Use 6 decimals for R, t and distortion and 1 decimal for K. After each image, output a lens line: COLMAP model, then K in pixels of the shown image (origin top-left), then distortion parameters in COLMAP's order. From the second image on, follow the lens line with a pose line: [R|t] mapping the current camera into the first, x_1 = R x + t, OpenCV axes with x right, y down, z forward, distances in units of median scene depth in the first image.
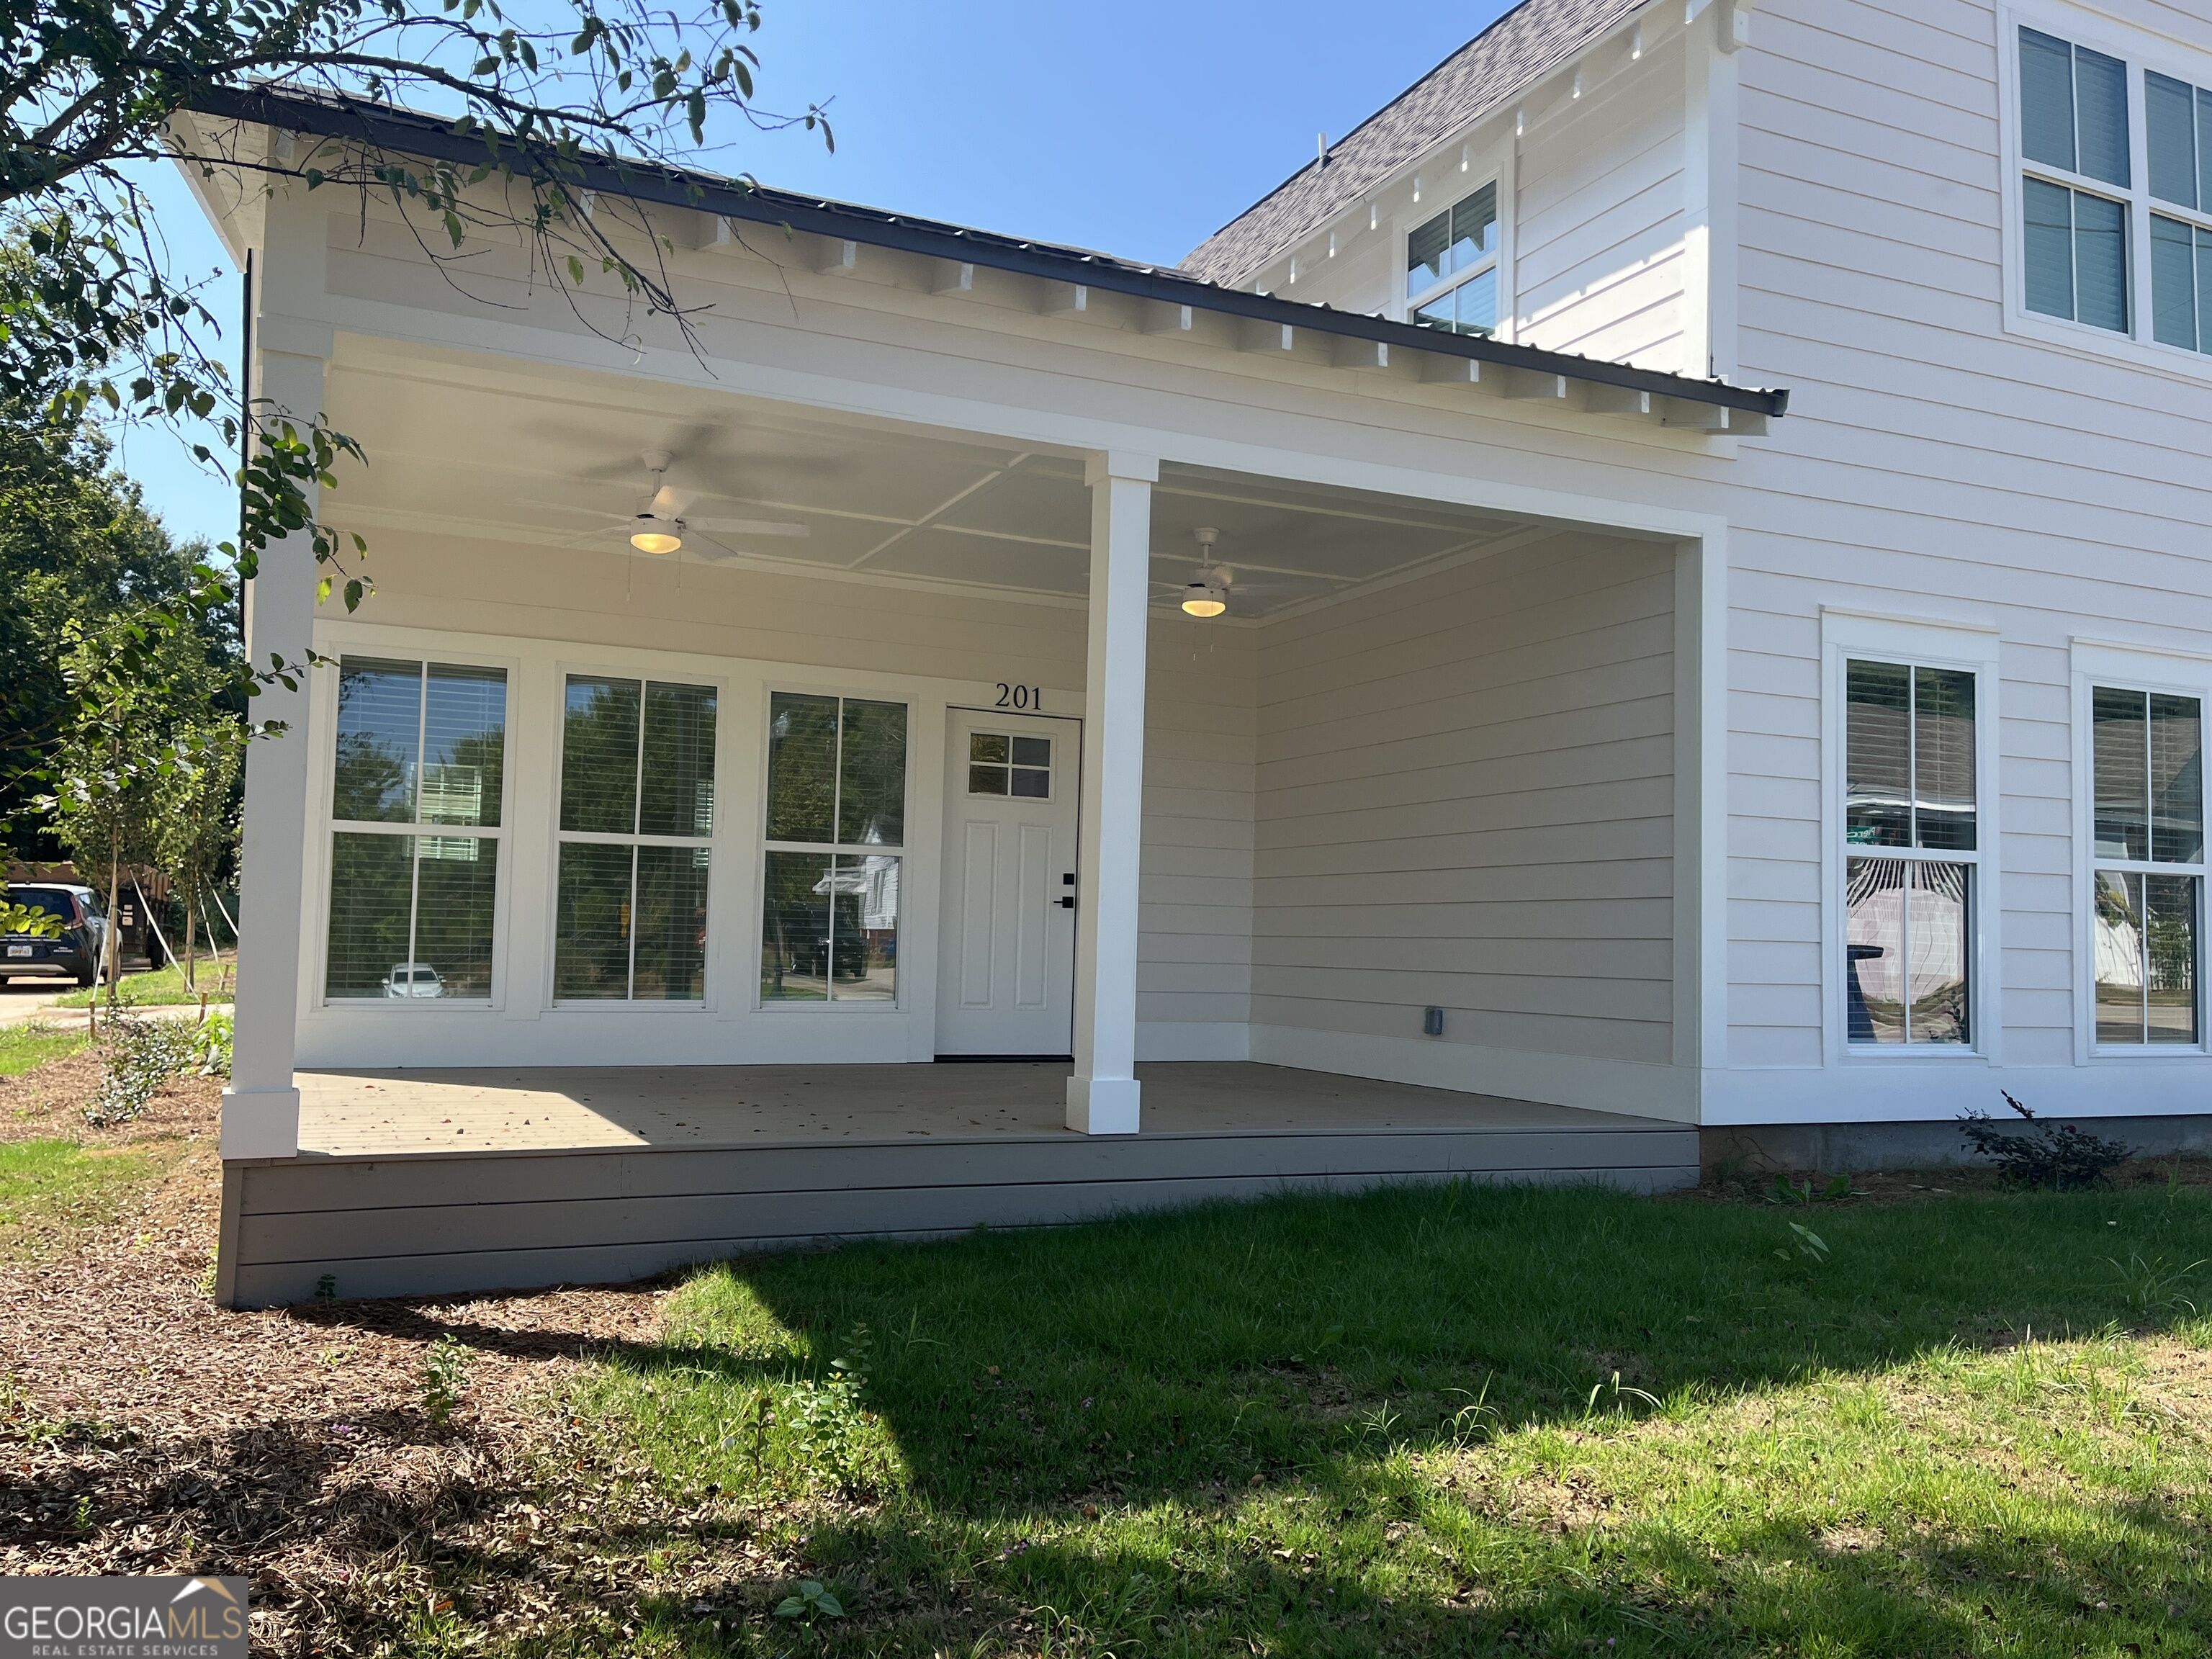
lens RADIAL K [[1783.7, 0, 1123.9], [0, 1783.7, 837.2], [0, 0, 1]] dist [0.088365, -0.087879]
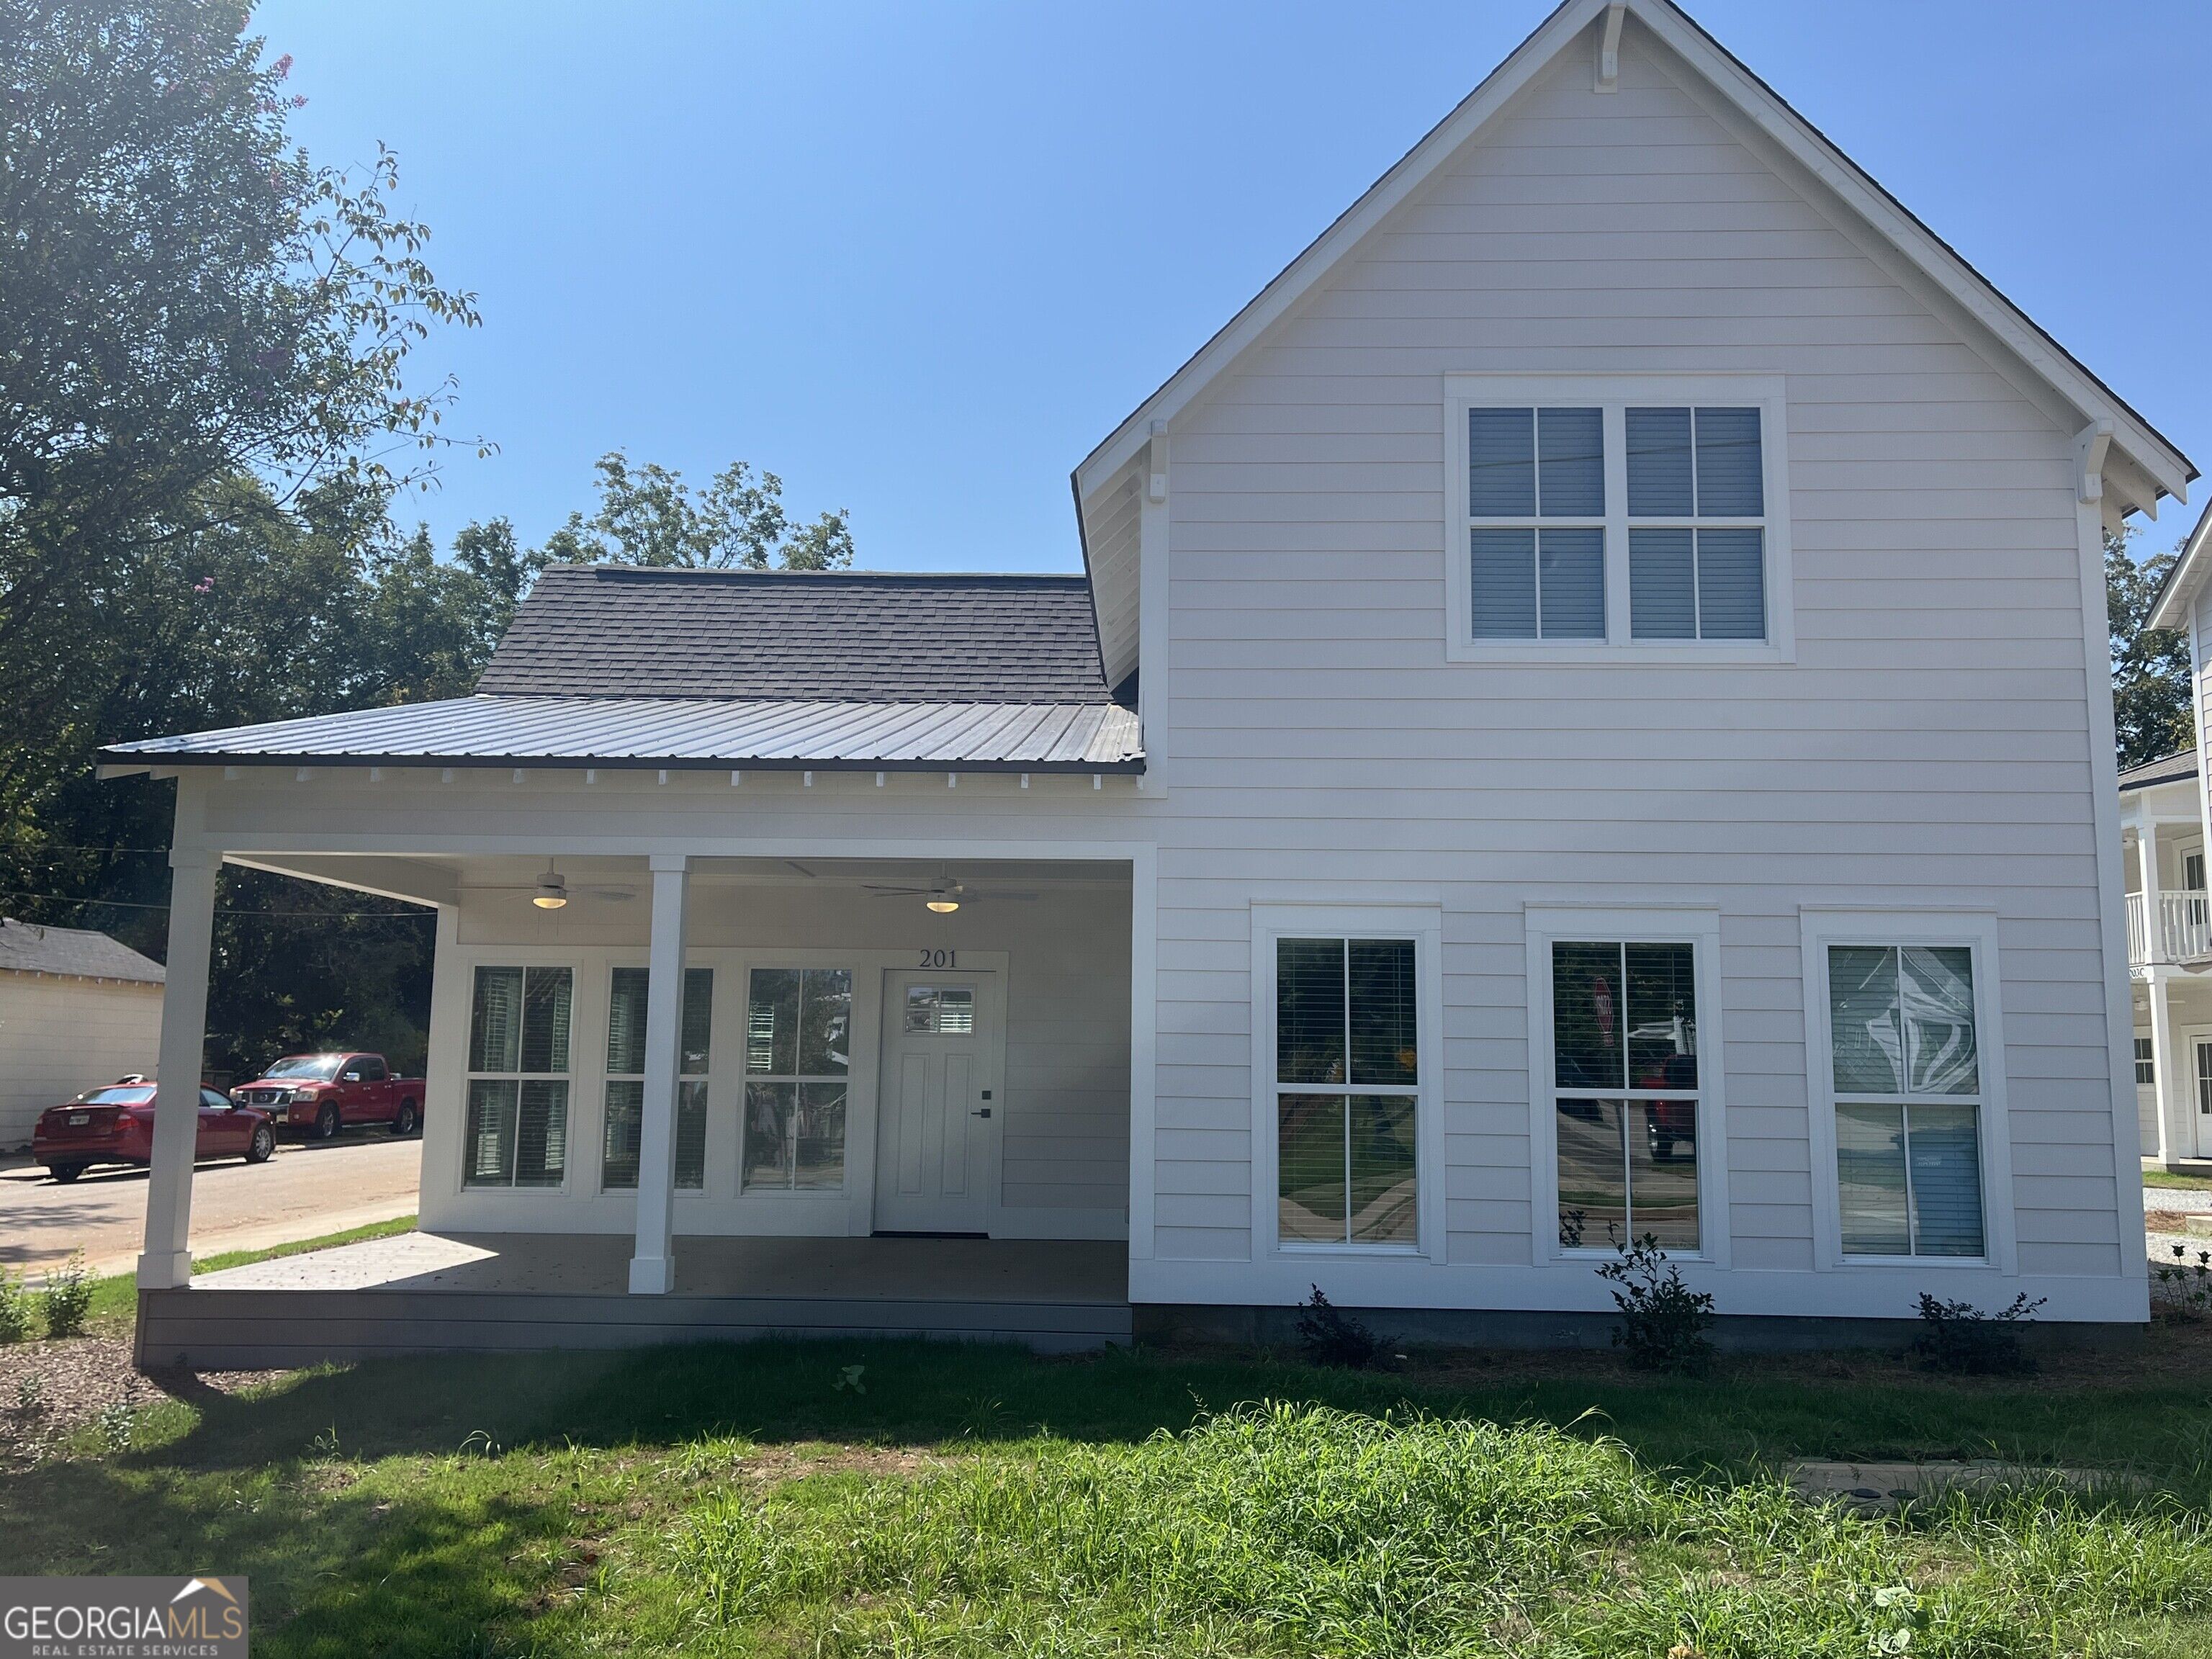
lens RADIAL K [[1783.7, 0, 1123.9], [0, 1783.7, 837.2], [0, 0, 1]] dist [0.088365, -0.087879]
pose [[0.890786, -0.070564, -0.448910, 0.815968], [0.035755, 0.995691, -0.085563, -0.060859], [0.453013, 0.060168, 0.889471, -0.177237]]
